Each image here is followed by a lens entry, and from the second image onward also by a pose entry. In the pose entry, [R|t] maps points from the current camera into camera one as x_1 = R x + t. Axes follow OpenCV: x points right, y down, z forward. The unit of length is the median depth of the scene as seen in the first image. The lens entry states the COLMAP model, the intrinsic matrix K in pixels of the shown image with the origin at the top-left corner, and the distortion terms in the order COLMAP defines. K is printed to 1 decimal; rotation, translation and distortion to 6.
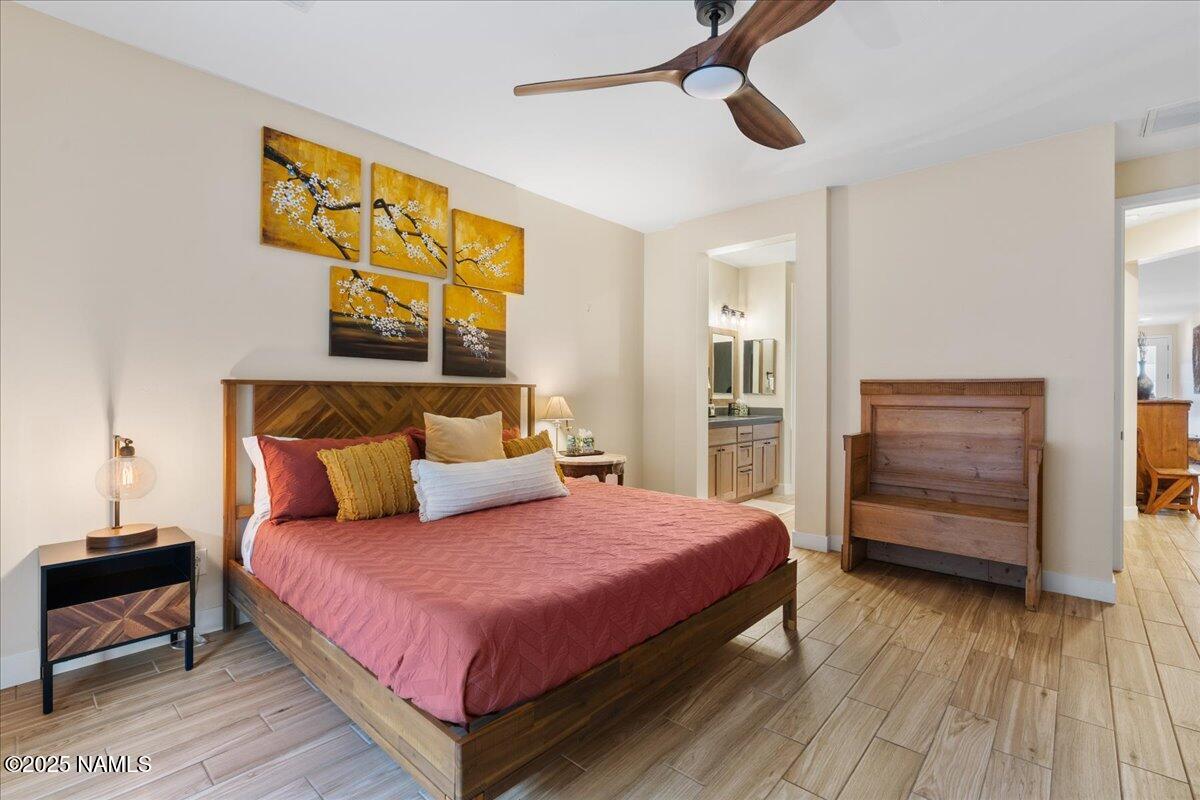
lens RADIAL K [[536.5, 0, 596.9], [0, 536.5, 398.1], [0, 0, 1]] dist [-0.007614, 0.000904]
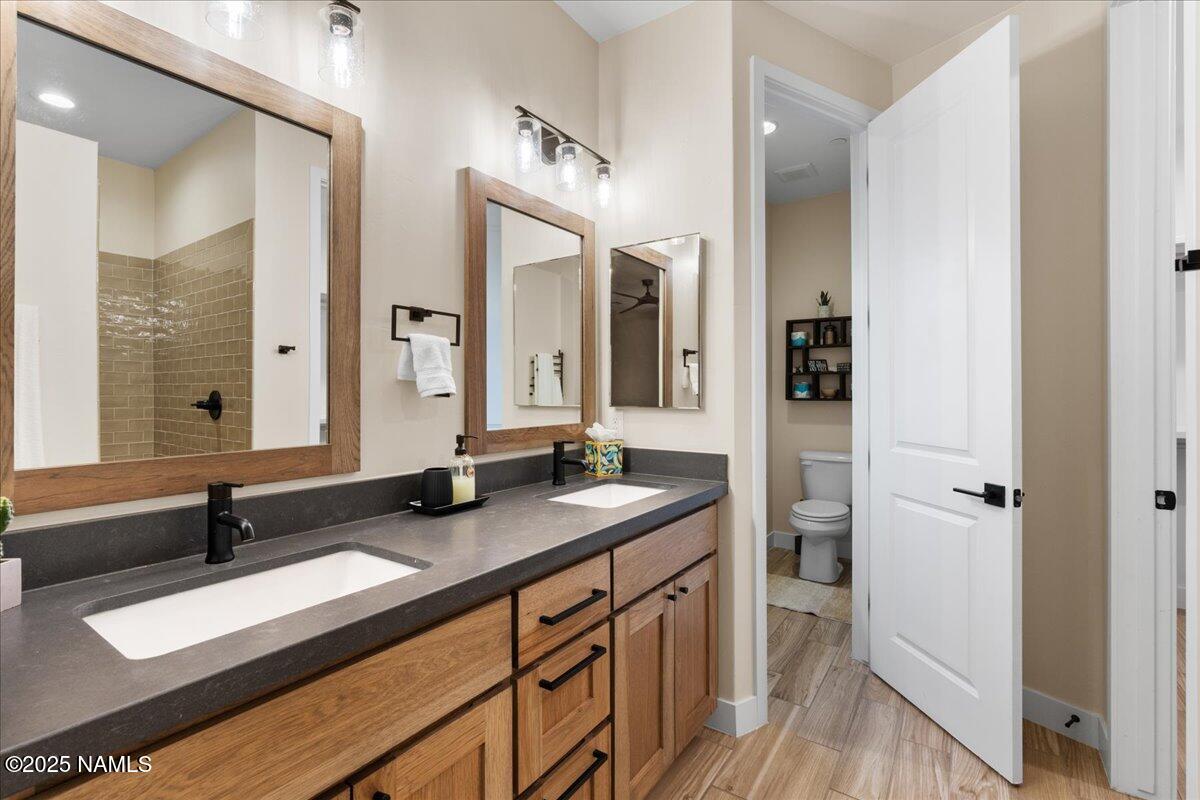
lens RADIAL K [[536.5, 0, 601.9], [0, 536.5, 394.8], [0, 0, 1]] dist [-0.007614, 0.000904]
pose [[0.991424, -0.008422, 0.130411, 0.224618], [0.008765, 0.999959, -0.002052, -0.016189], [-0.130389, 0.003177, 0.991458, 0.672379]]
